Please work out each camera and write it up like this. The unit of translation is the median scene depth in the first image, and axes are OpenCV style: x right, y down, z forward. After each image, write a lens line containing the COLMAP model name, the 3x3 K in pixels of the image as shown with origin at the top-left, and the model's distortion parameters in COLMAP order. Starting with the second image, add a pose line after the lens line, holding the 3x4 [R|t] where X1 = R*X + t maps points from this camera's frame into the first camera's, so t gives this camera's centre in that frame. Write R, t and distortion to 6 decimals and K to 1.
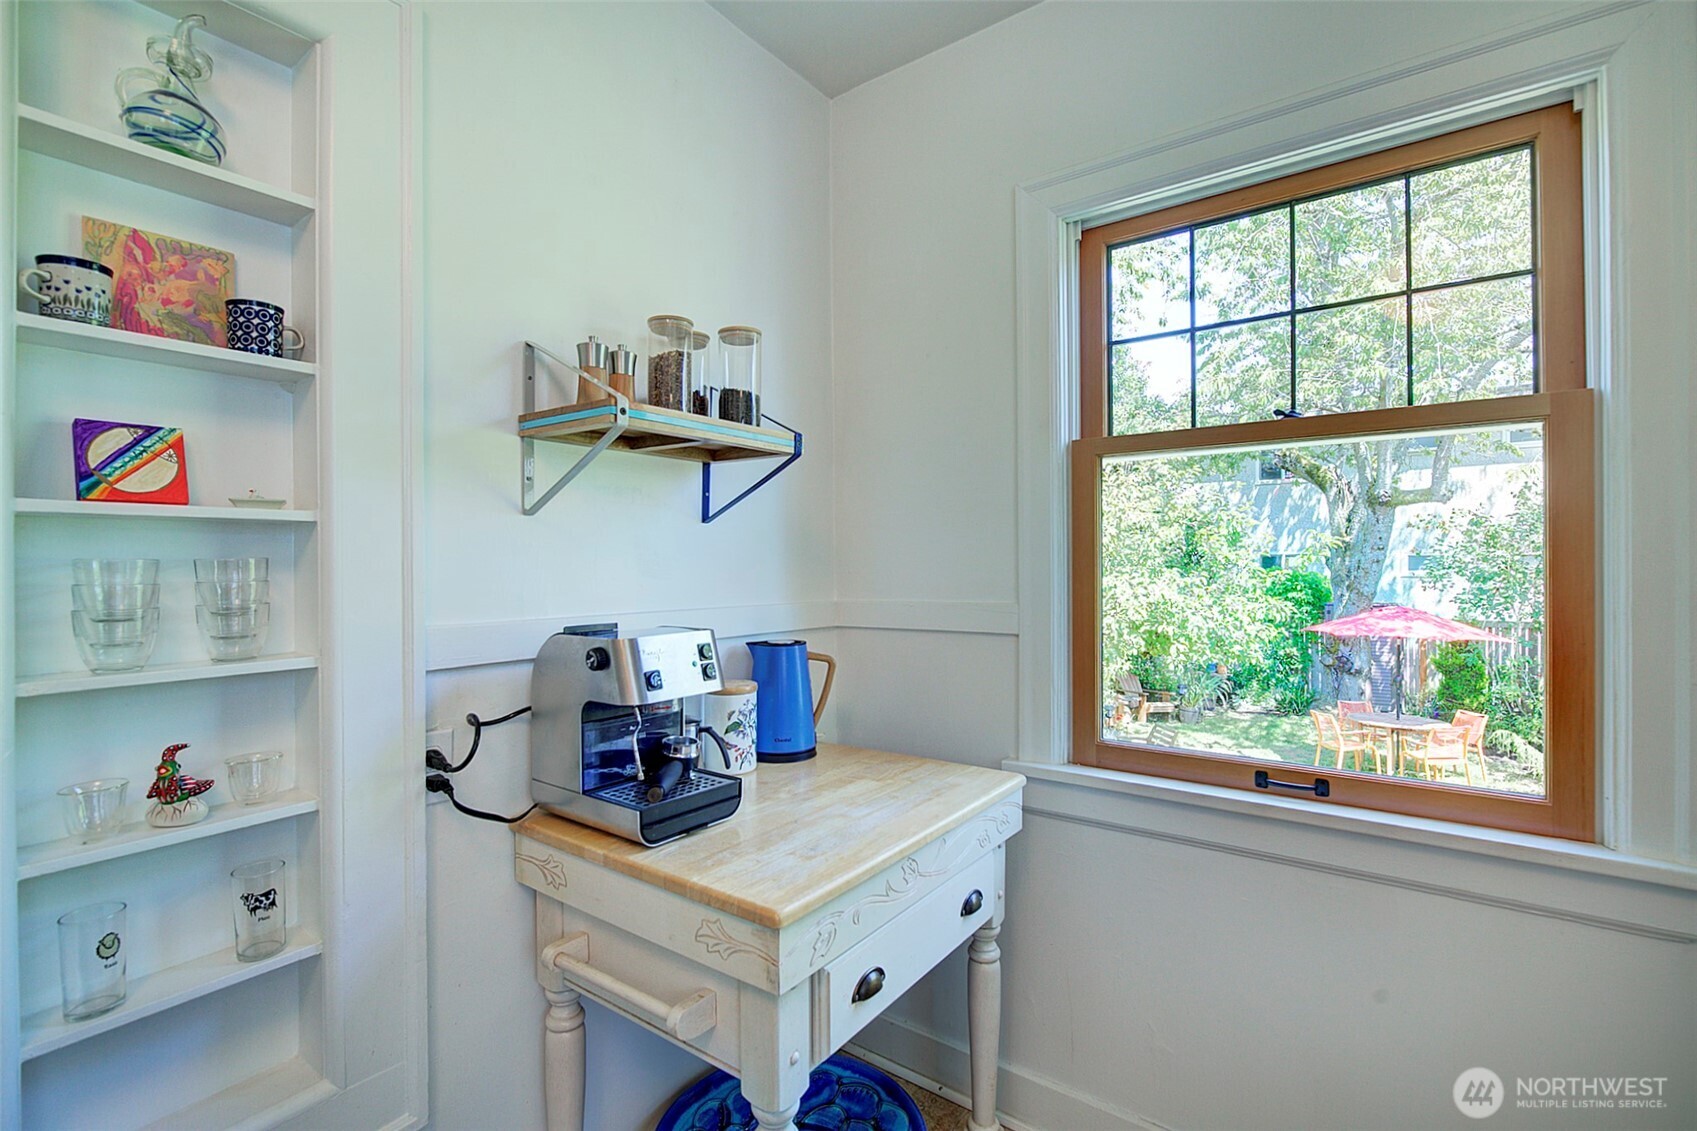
lens RADIAL K [[740.5, 0, 852.8], [0, 740.5, 562.9], [0, 0, 1]] dist [0.012411, 0.000074]
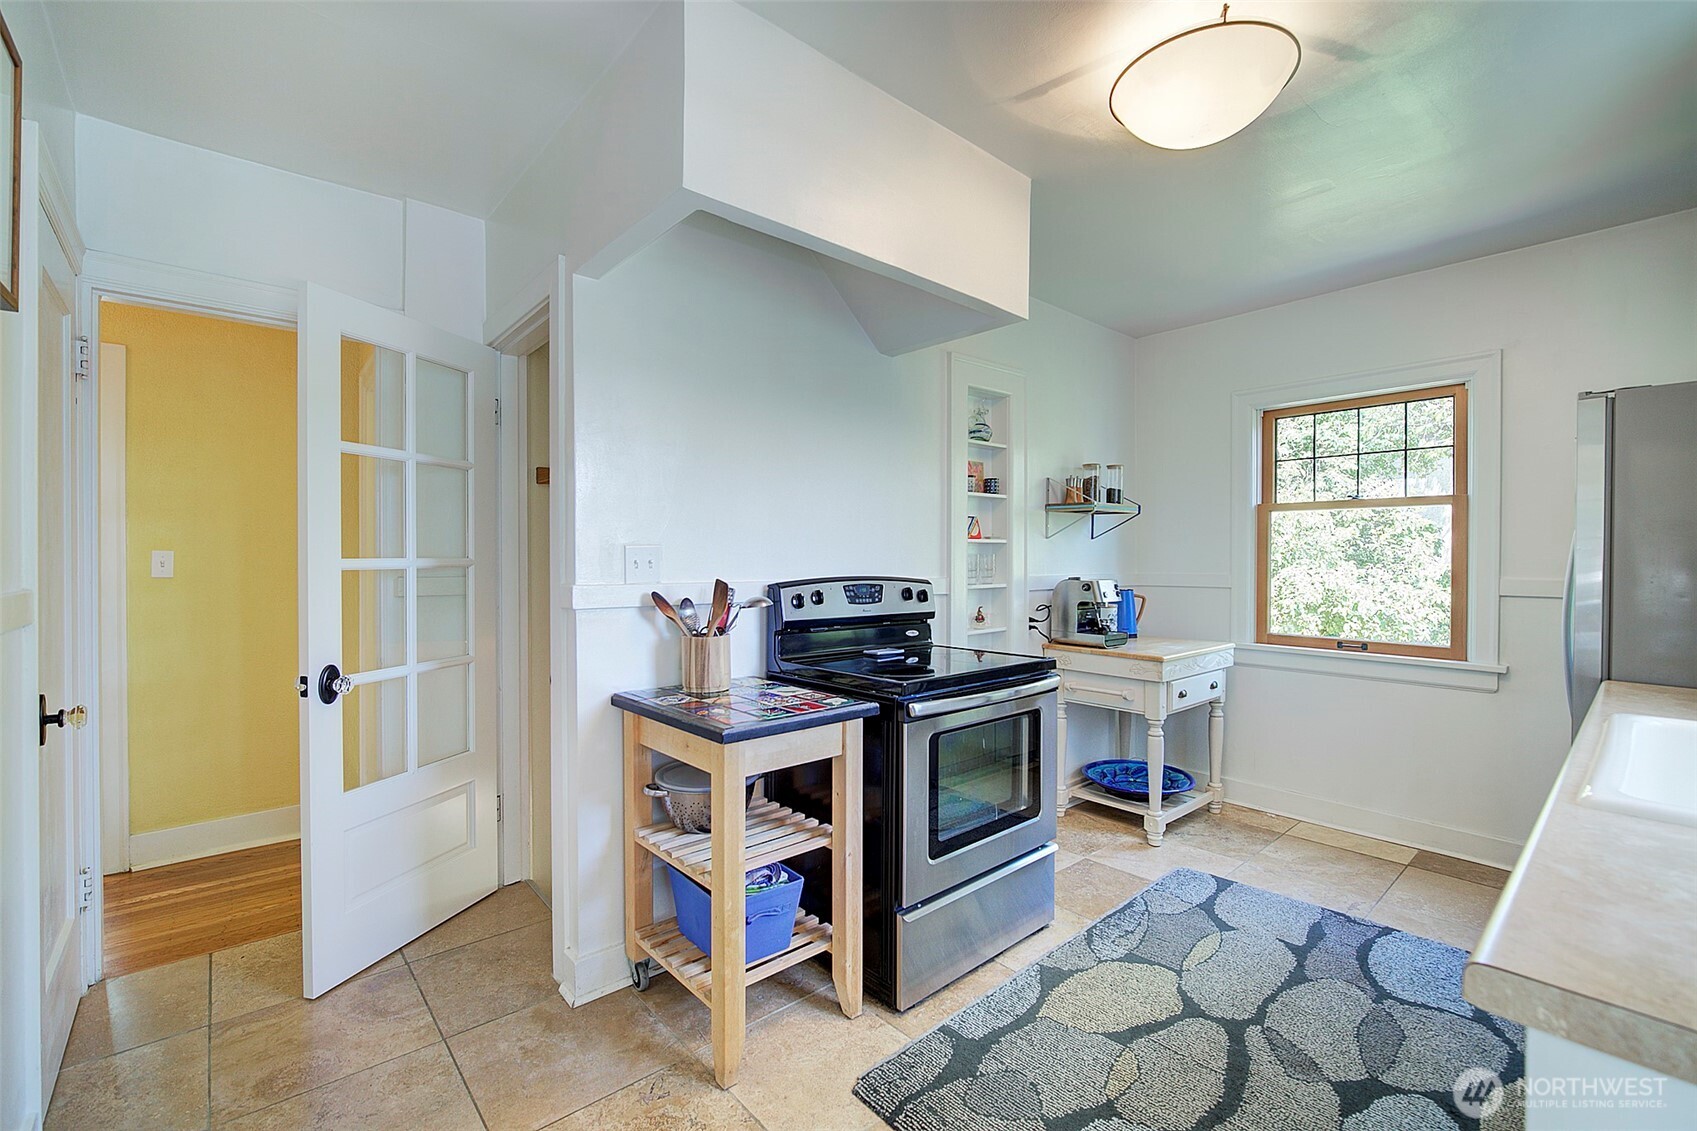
lens RADIAL K [[740.5, 0, 852.8], [0, 740.5, 562.9], [0, 0, 1]] dist [0.012411, 0.000074]
pose [[0.977884, 0.008202, -0.208986, -0.500754], [-0.005736, 0.999907, 0.012405, -0.002719], [0.209068, -0.010932, 0.977840, -1.692055]]
